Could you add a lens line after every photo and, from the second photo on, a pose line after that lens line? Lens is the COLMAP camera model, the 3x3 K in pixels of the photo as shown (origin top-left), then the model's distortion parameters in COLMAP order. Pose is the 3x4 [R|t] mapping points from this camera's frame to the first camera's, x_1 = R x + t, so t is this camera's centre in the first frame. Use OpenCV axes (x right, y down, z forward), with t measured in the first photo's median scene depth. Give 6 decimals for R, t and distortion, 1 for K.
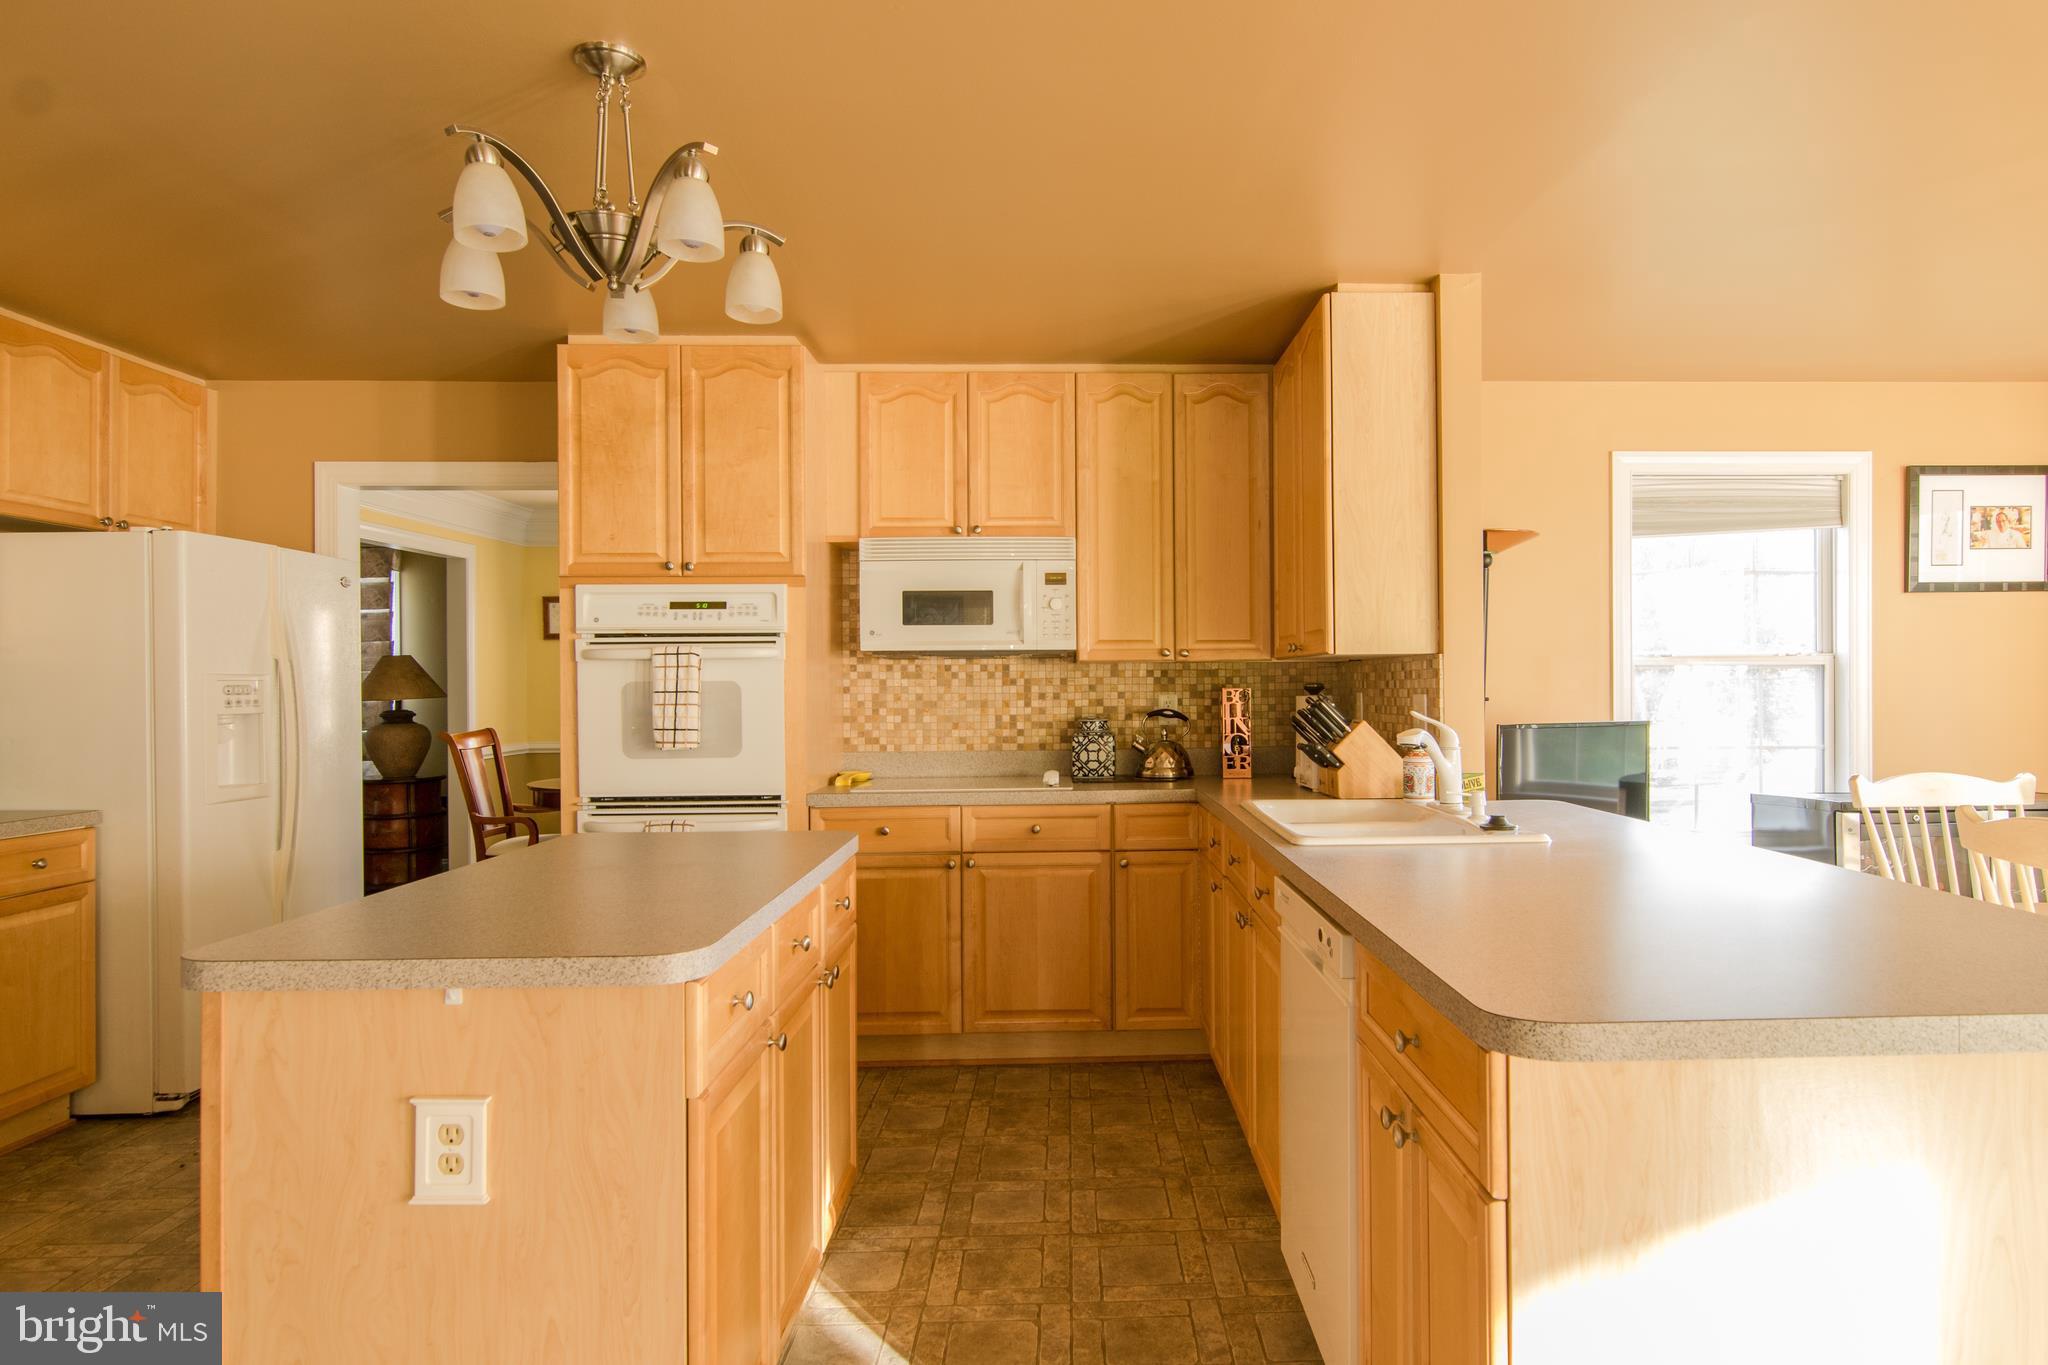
lens RADIAL K [[1173.6, 0, 1100.4], [0, 1173.6, 683.0], [0, 0, 1]] dist [-0.002288, 0.000954]
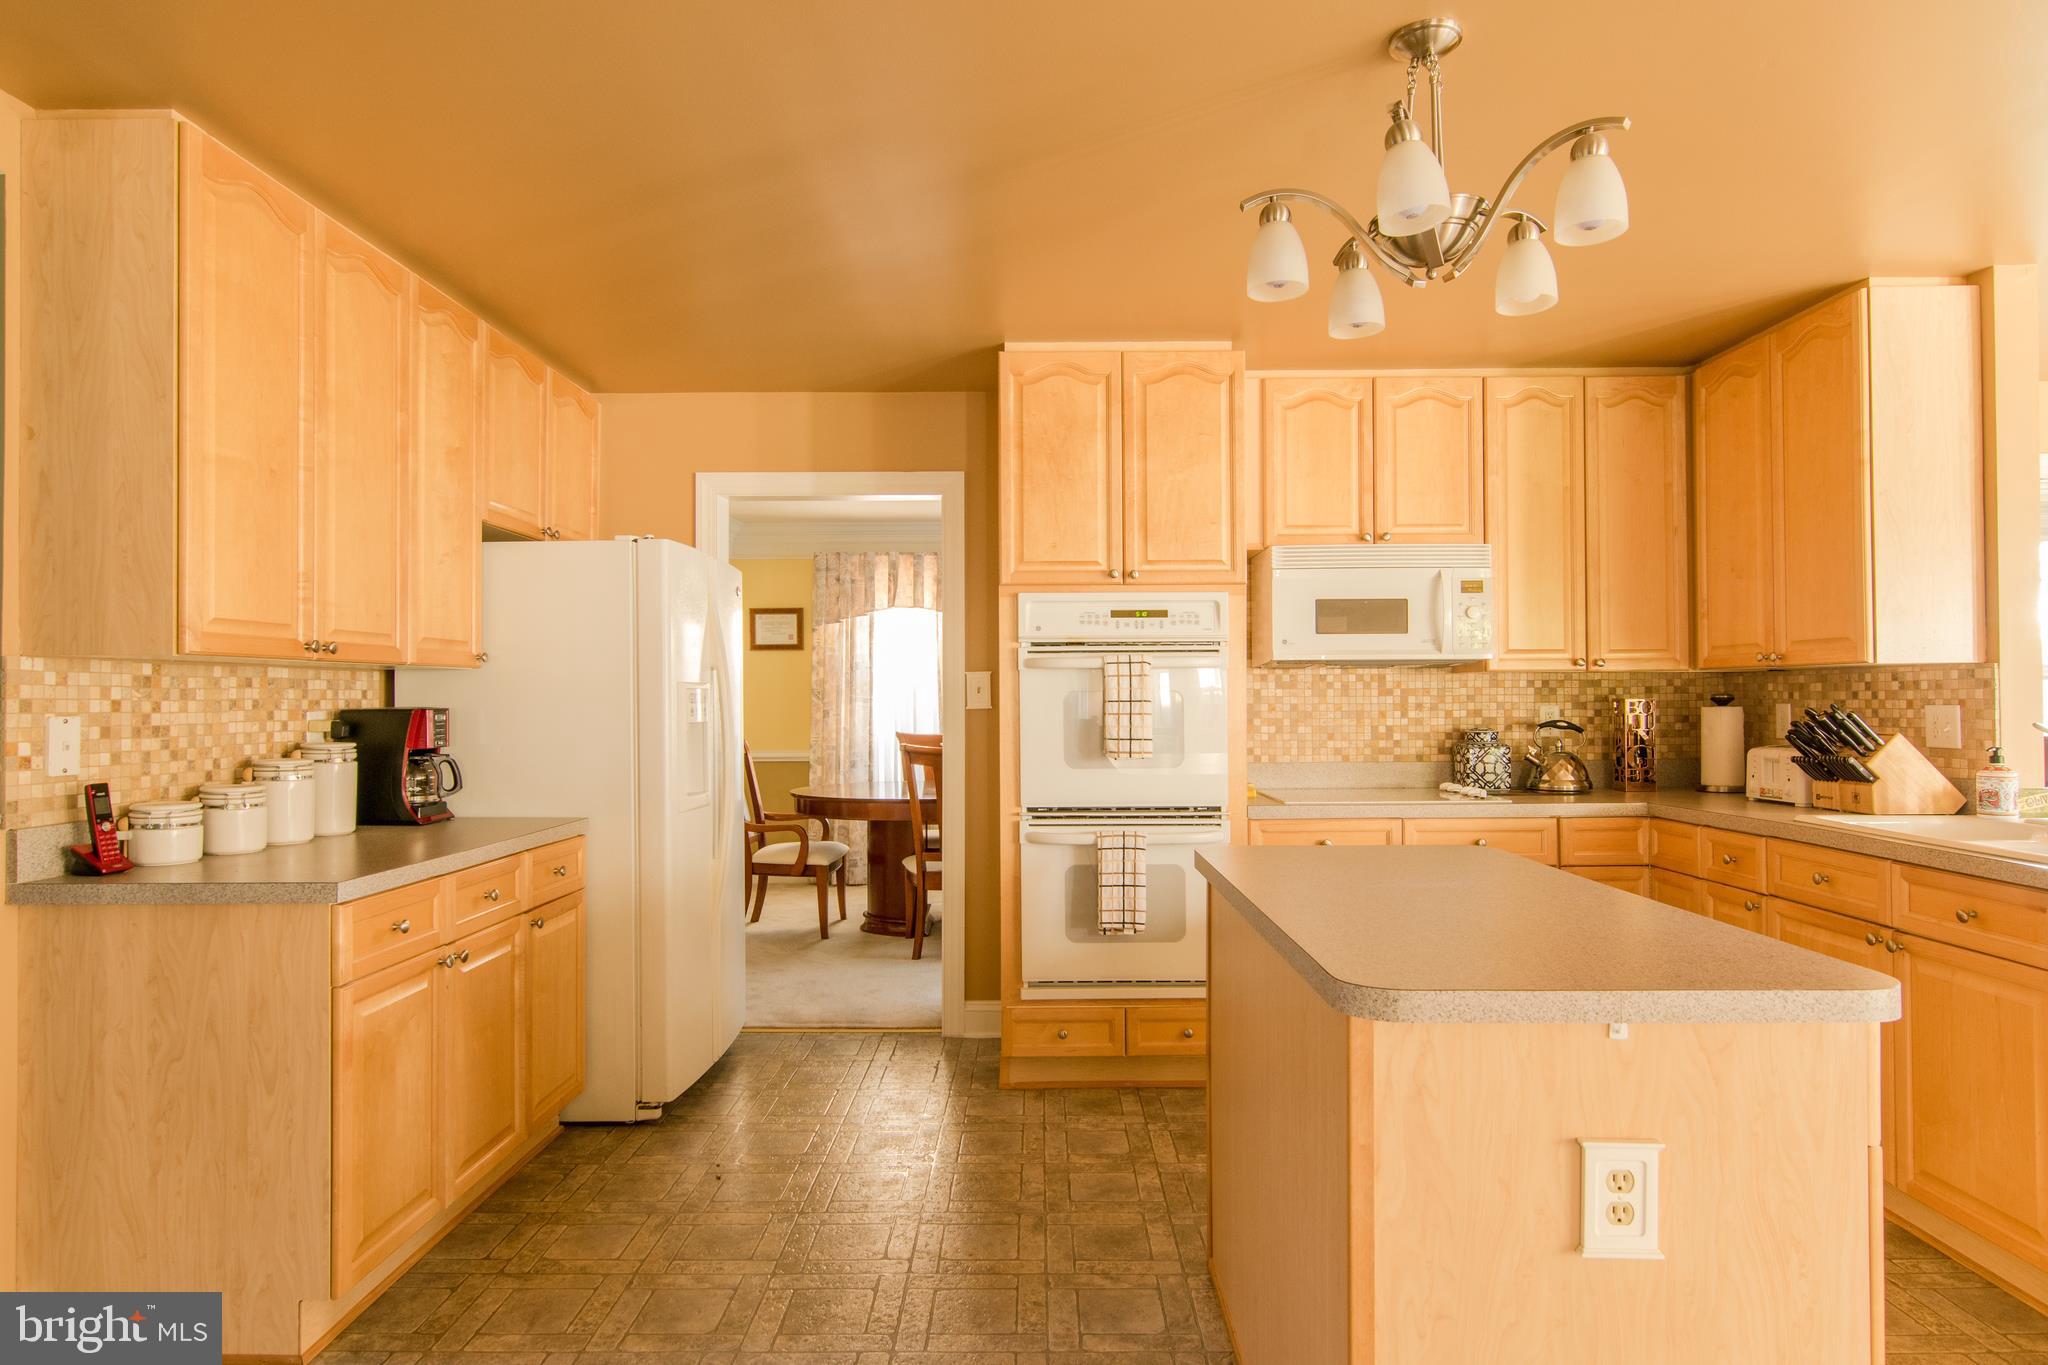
lens RADIAL K [[1145.4, 0, 1024.0], [0, 1145.4, 682.5], [0, 0, 1]] dist [-0.001927, -0.000287]
pose [[0.998964, 0.001662, -0.045484, -0.361910], [-0.002152, 0.999940, -0.010728, 0.002131], [0.045463, 0.010814, 0.998907, 0.029937]]
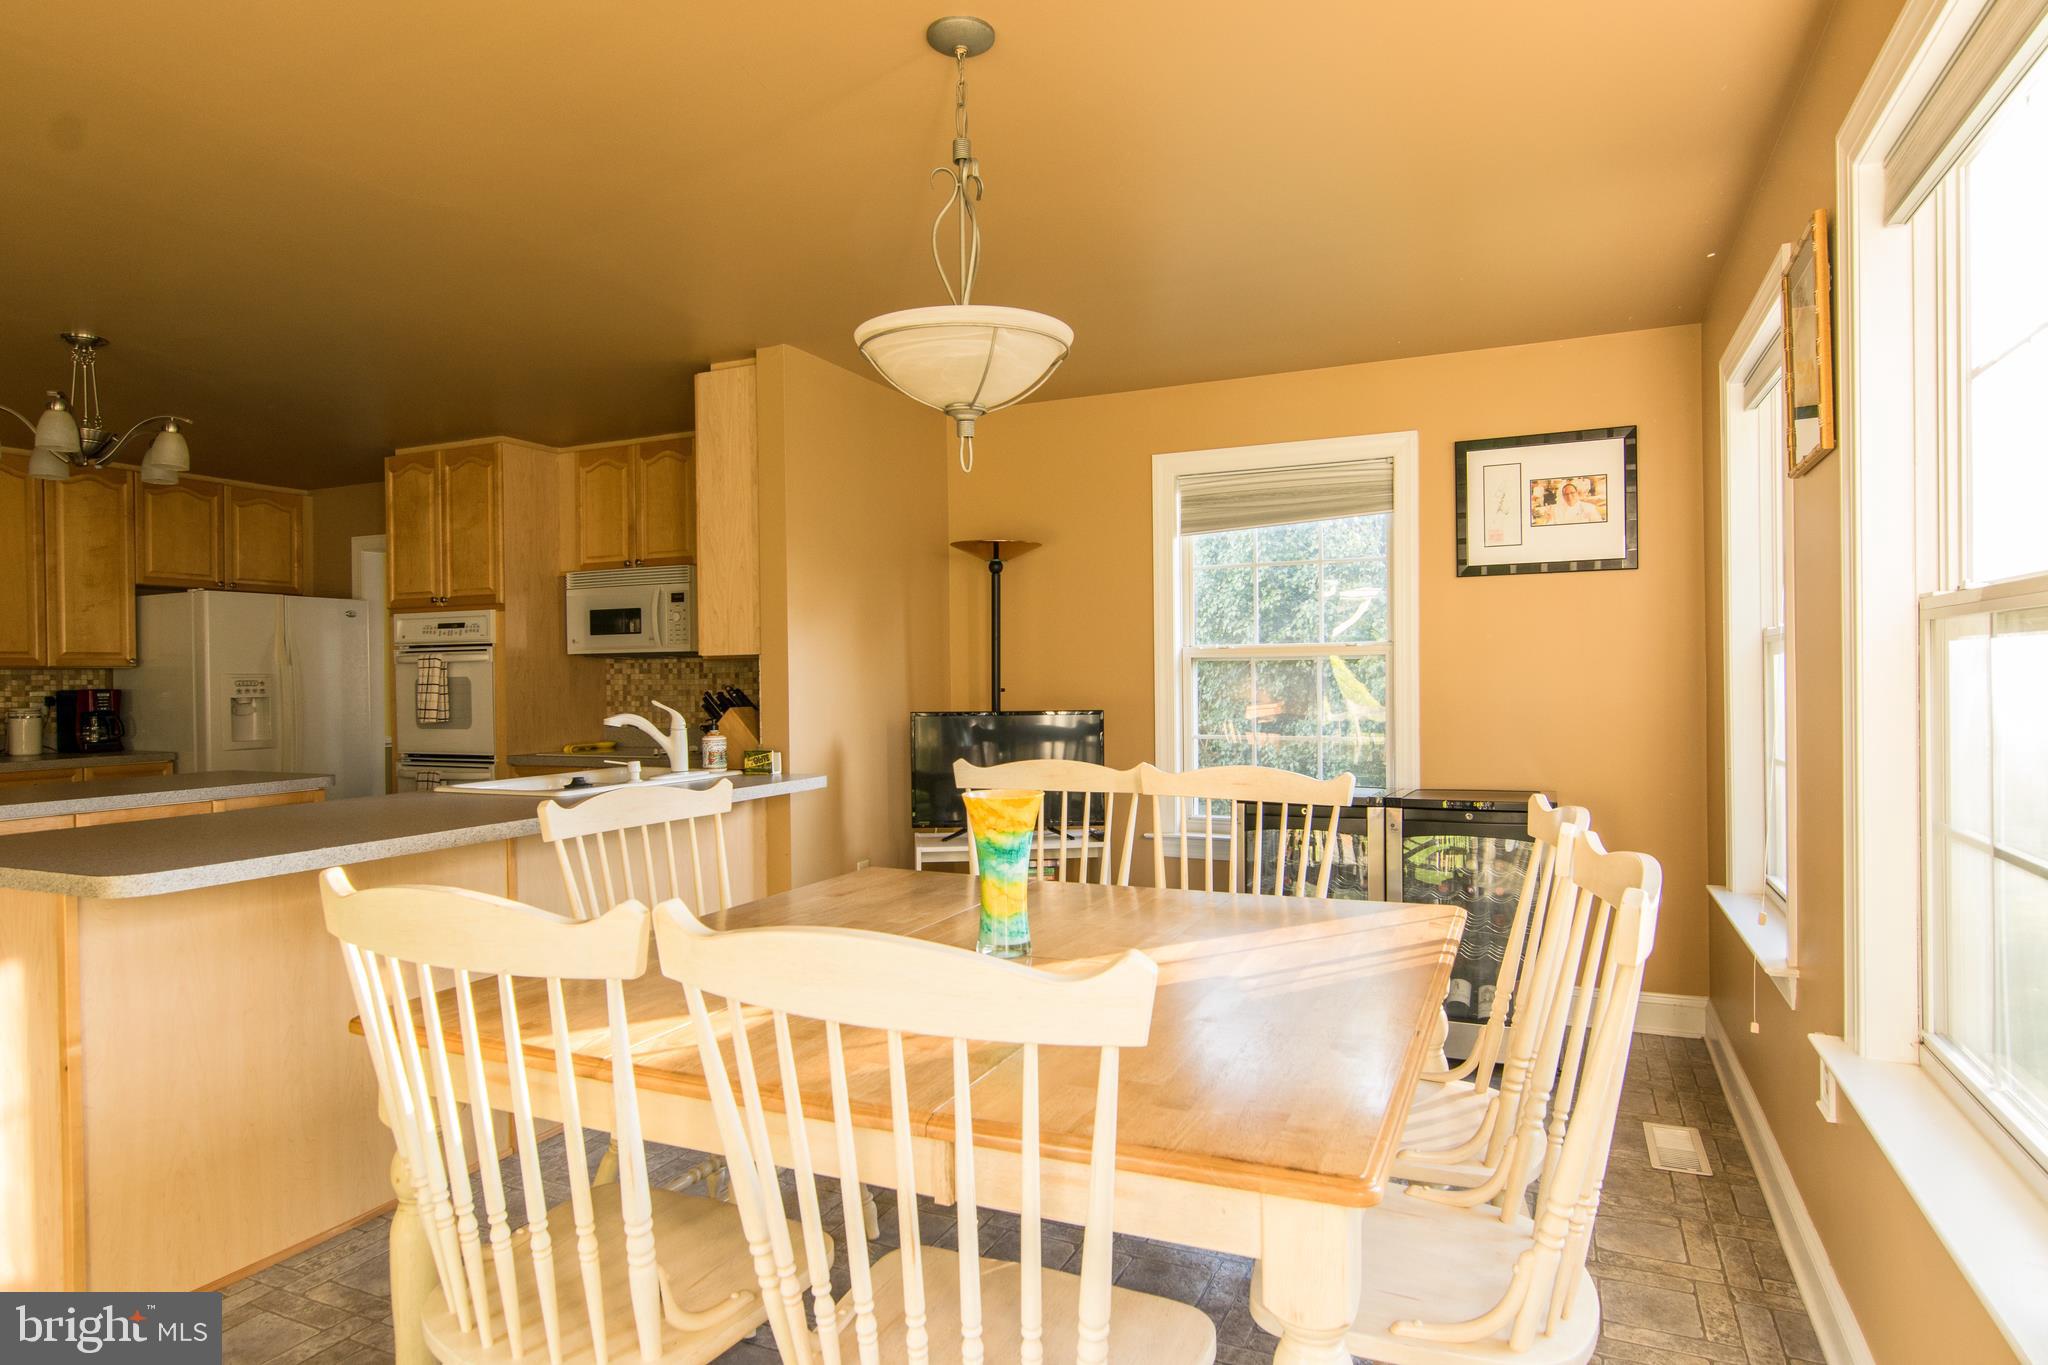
lens RADIAL K [[1145.4, 0, 1024.0], [0, 1145.4, 682.5], [0, 0, 1]] dist [-0.001927, -0.000287]
pose [[0.895619, -0.000608, -0.444822, 0.862914], [0.005933, 0.999926, 0.010579, -0.005040], [0.444783, -0.012114, 0.895556, 0.026518]]
